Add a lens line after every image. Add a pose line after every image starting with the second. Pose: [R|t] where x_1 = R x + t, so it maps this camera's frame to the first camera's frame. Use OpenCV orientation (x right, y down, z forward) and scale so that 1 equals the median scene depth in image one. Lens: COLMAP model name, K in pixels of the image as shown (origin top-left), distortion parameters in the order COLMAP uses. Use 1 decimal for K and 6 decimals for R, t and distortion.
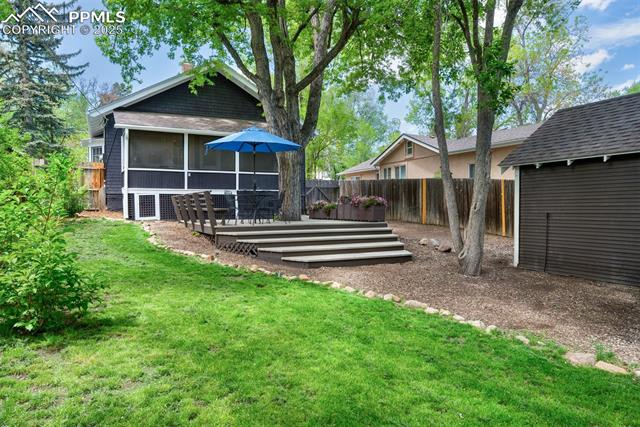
lens RADIAL K [[429.2, 0, 322.6], [0, 429.2, 211.4], [0, 0, 1]] dist [-0.000370, -0.001764]
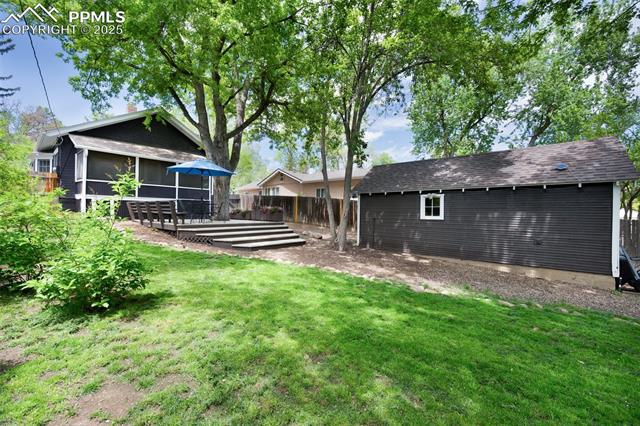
lens RADIAL K [[257.3, 0, 320.0], [0, 257.3, 213.0], [0, 0, 1]] dist [-0.001349, 0.000147]
pose [[0.919487, 0.017273, 0.392741, -0.111768], [-0.016401, 0.999850, -0.005576, -0.006244], [-0.392779, -0.001315, 0.919632, 0.002664]]
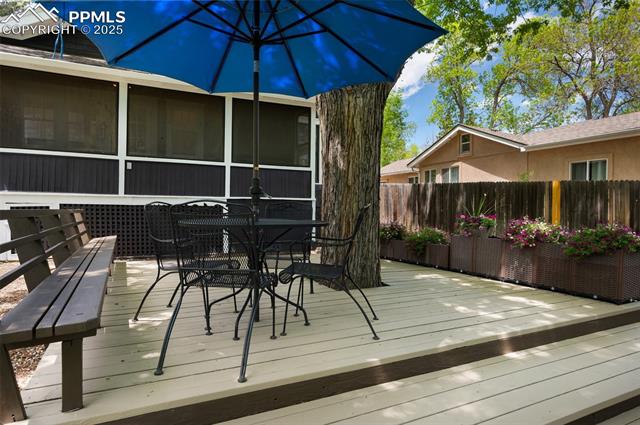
lens RADIAL K [[387.3, 0, 320.0], [0, 387.3, 212.5], [0, 0, 1]] dist [0.003621, 0.000417]
pose [[0.999907, 0.013588, -0.000821, -0.101453], [-0.013593, 0.999889, -0.006161, -0.035979], [0.000737, 0.006172, 0.999981, 0.629832]]
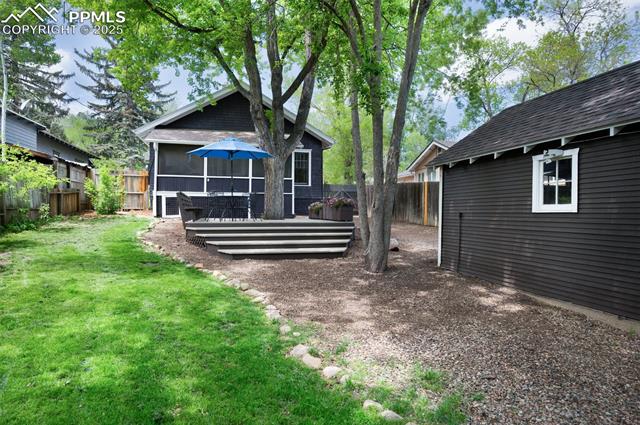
lens RADIAL K [[387.3, 0, 320.0], [0, 387.3, 212.5], [0, 0, 1]] dist [0.003621, 0.000417]
pose [[0.973734, 0.009337, -0.227499, 0.265009], [-0.010783, 0.999929, -0.005113, 0.007014], [0.227435, 0.007431, 0.973765, 0.036960]]
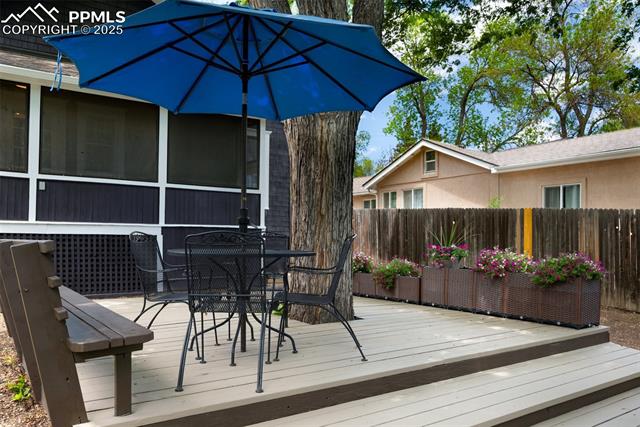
lens RADIAL K [[502.3, 0, 319.1], [0, 502.3, 228.1], [0, 0, 1]] dist [0.004357, 0.003746]
pose [[0.989353, 0.017440, 0.144486, -0.135984], [-0.012096, 0.999213, -0.037788, -0.034687], [-0.145032, 0.035638, 0.988785, 0.561116]]
